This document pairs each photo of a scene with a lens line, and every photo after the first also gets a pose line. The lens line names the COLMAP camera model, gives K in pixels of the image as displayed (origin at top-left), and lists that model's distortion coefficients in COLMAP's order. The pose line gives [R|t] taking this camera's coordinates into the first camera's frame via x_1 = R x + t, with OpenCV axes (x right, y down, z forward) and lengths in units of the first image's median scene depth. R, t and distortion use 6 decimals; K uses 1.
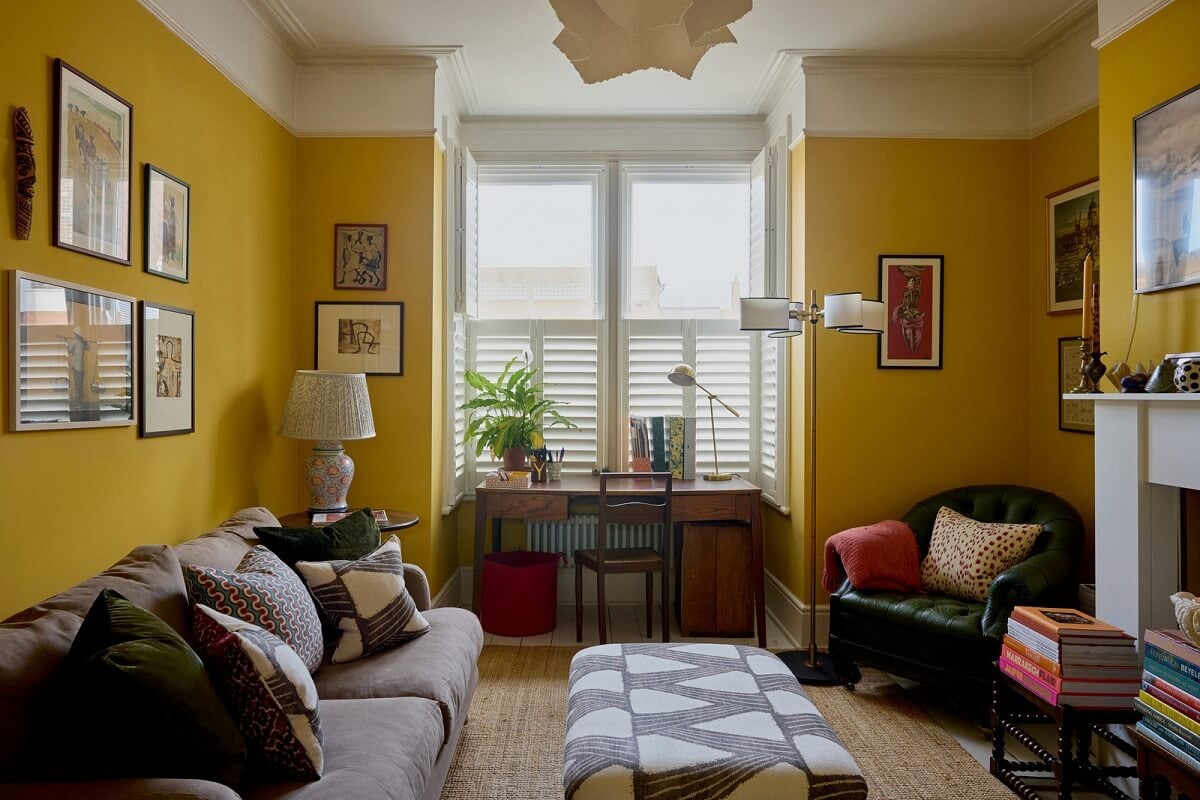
lens RADIAL K [[860.3, 0, 600.0], [0, 860.3, 400.0], [0, 0, 1]] dist [-0.002112, 0.000549]
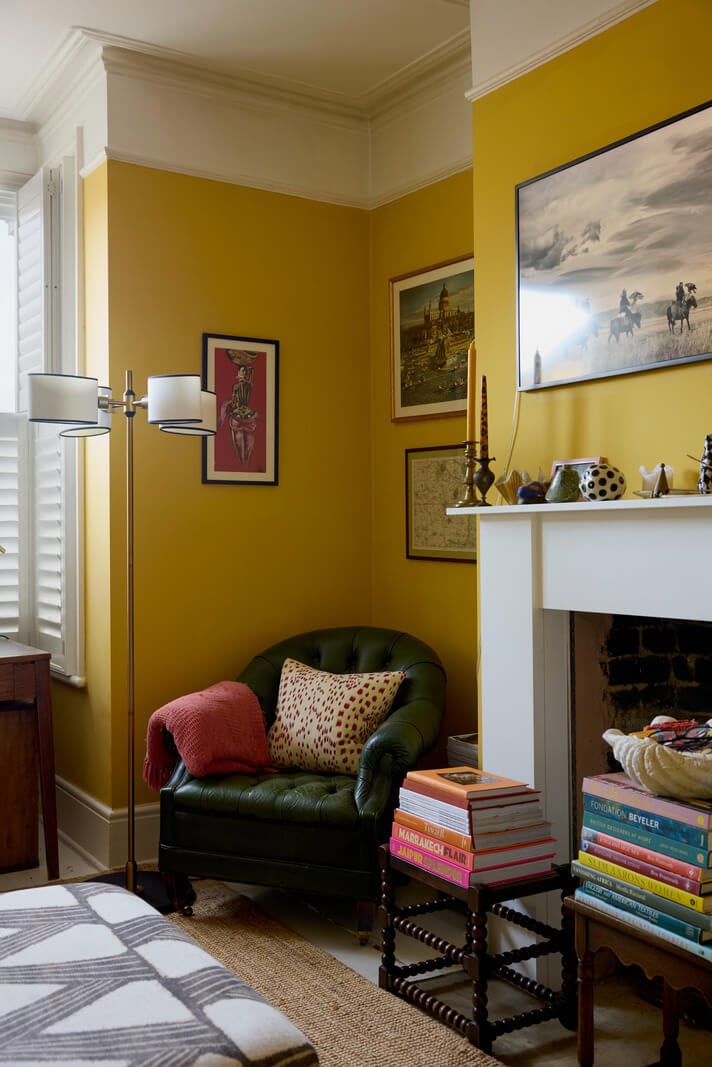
lens RADIAL K [[1084.3, 0, 379.7], [0, 1084.3, 537.9], [0, 0, 1]] dist [-0.006904, 0.050788]
pose [[0.849601, -0.013621, 0.527251, -0.056114], [0.017148, 0.999851, -0.001801, 0.018362], [-0.527148, 0.010572, 0.849708, 0.122978]]
